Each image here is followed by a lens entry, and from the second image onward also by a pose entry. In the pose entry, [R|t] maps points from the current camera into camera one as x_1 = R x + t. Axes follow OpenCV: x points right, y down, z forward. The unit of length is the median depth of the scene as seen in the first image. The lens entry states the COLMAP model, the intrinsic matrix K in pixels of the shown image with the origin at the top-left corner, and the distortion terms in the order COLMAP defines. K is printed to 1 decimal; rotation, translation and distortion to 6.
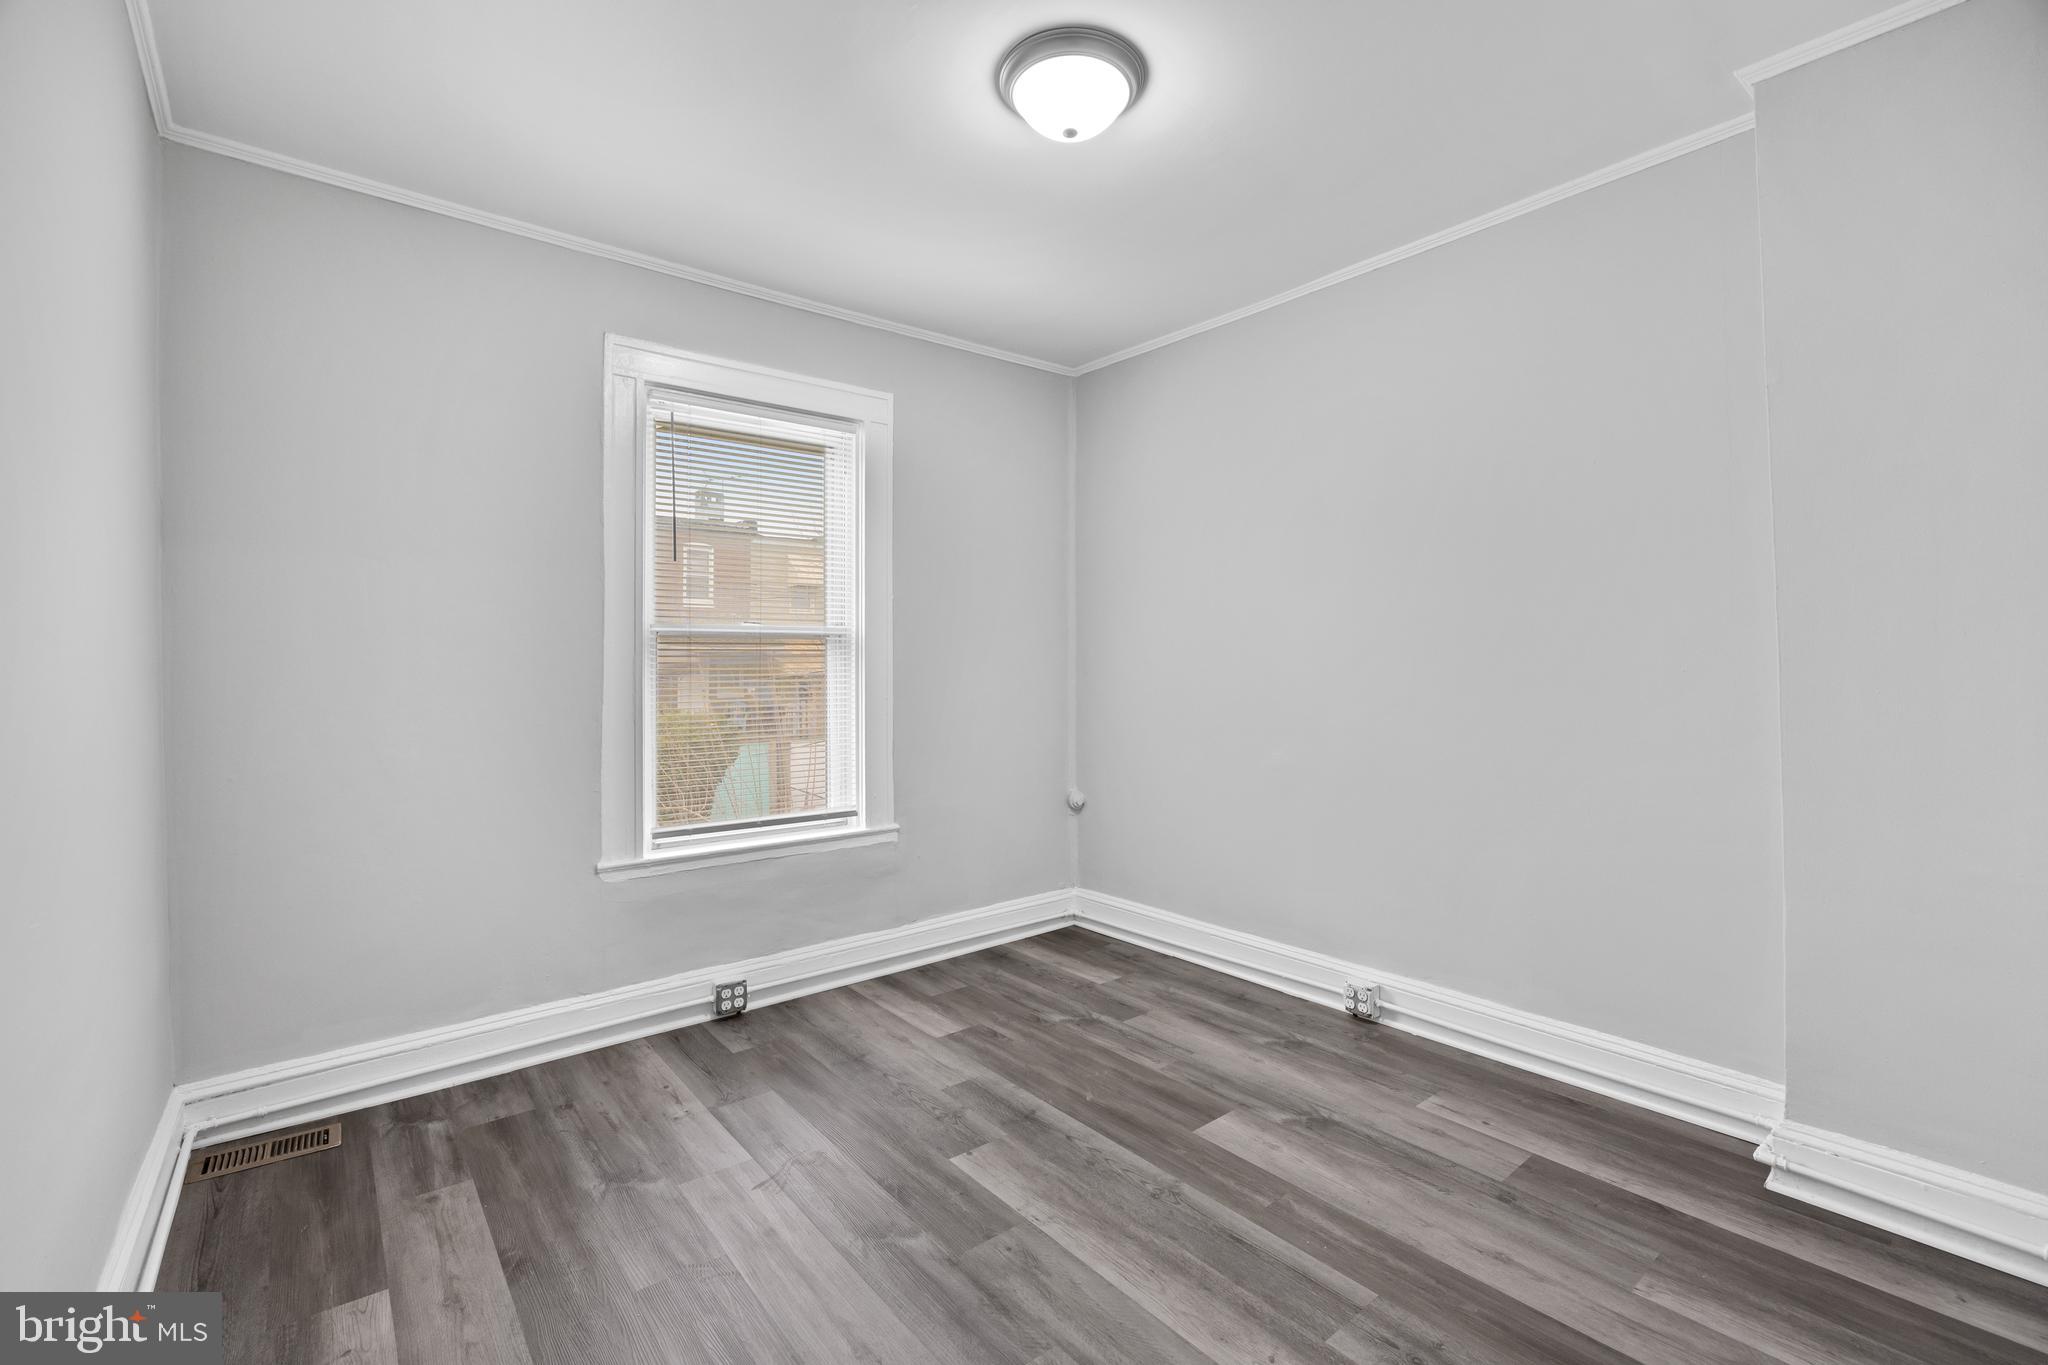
lens RADIAL K [[881.5, 0, 1021.1], [0, 881.5, 675.2], [0, 0, 1]] dist [-0.010688, 0.000546]
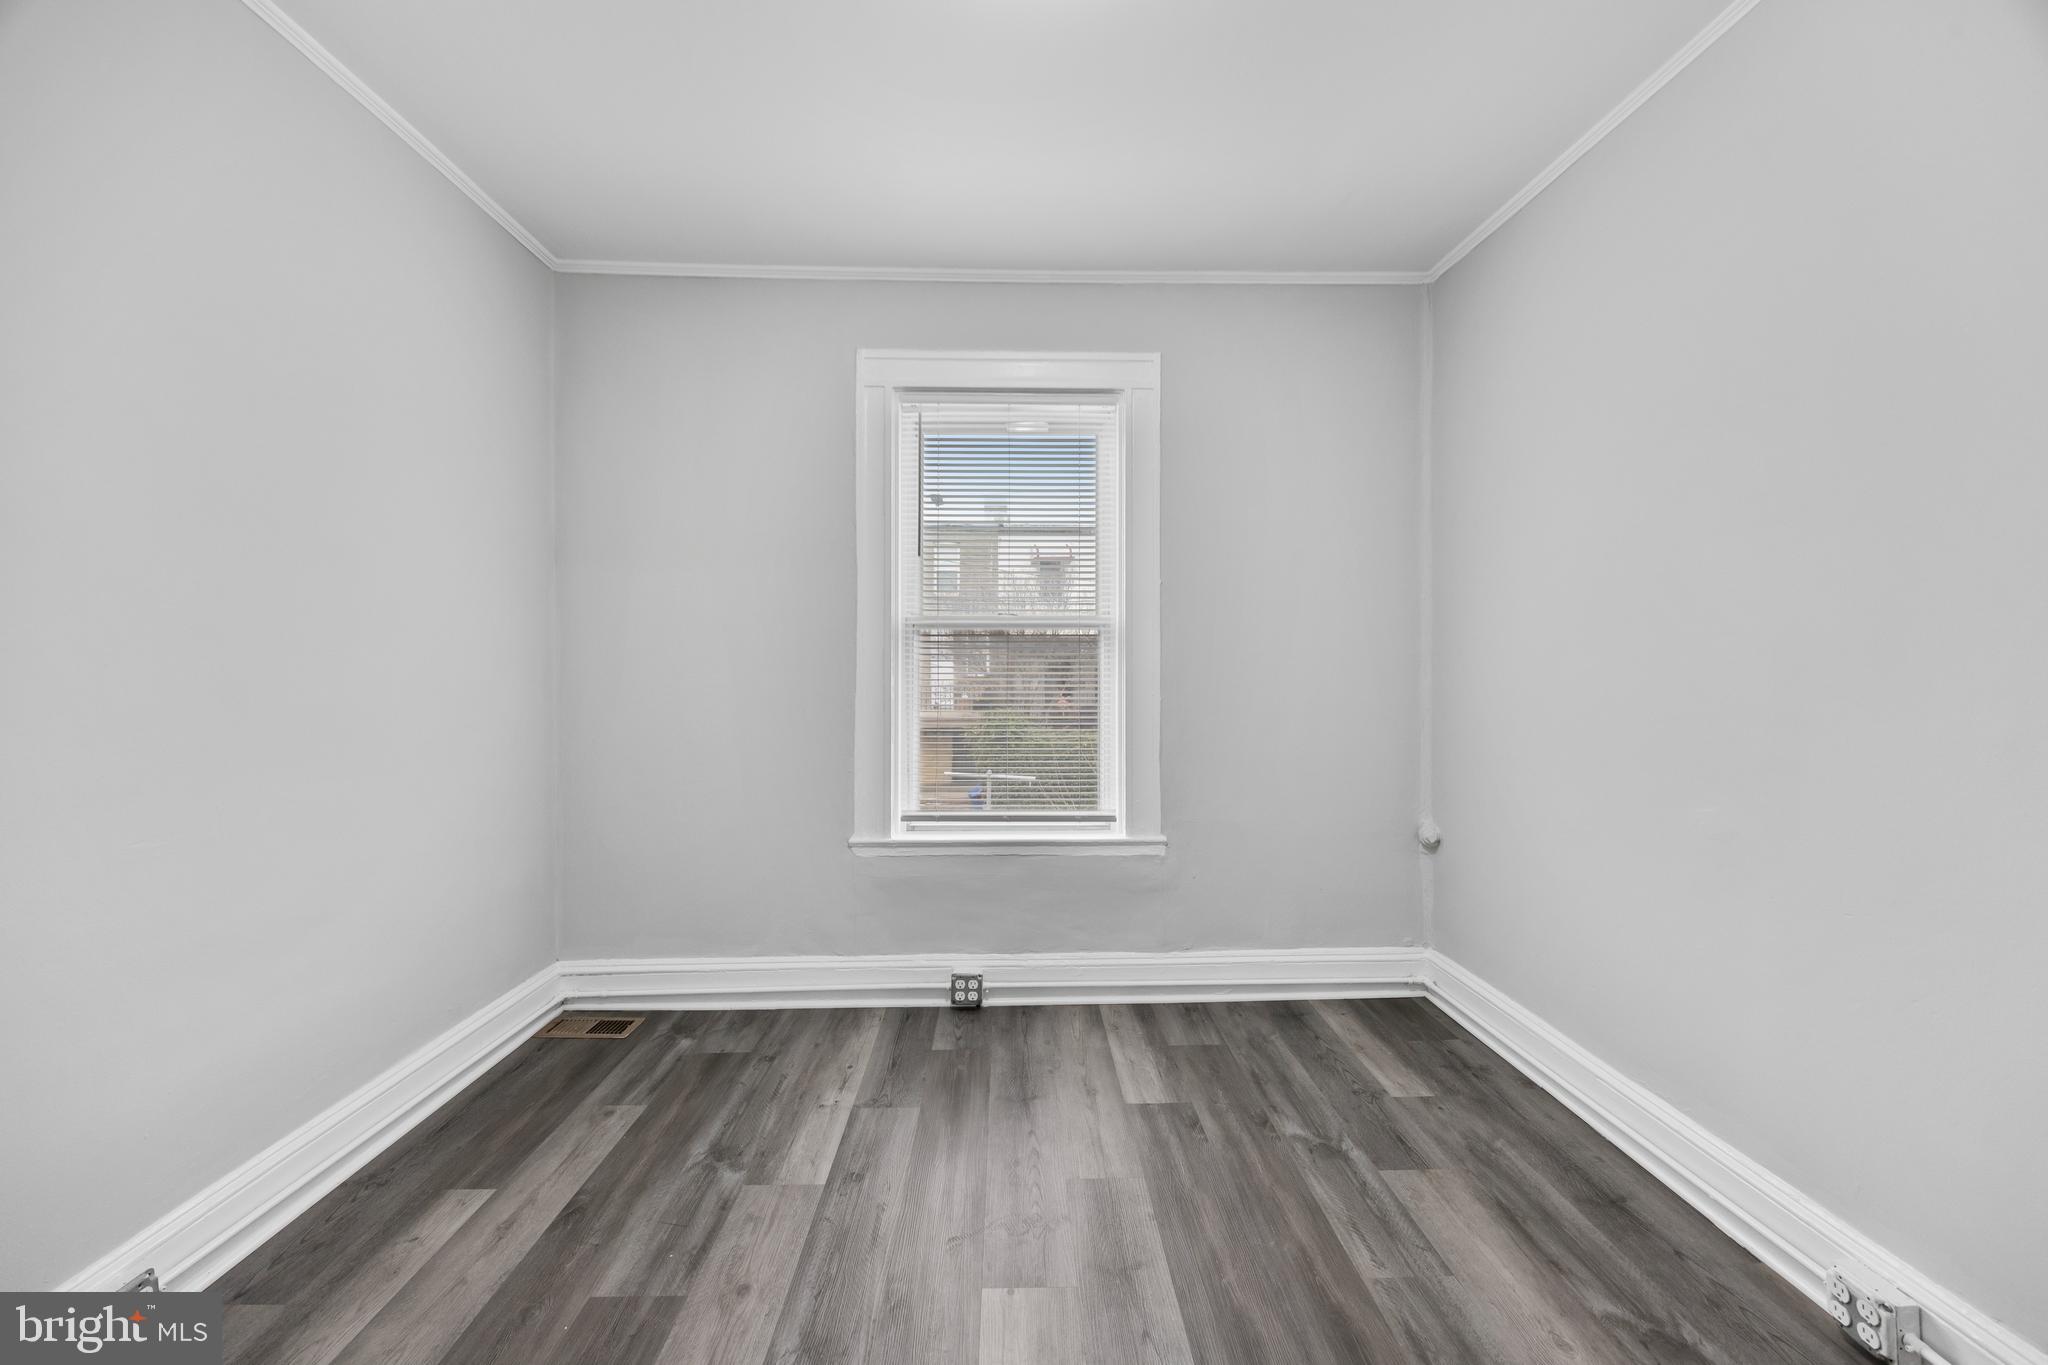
lens RADIAL K [[776.2, 0, 1029.6], [0, 776.2, 668.1], [0, 0, 1]] dist [-0.003664, 0.000242]
pose [[0.797577, 0.009890, -0.603136, 0.259771], [-0.011424, 0.999934, 0.001291, -0.000319], [0.603109, 0.005861, 0.797637, 0.342838]]
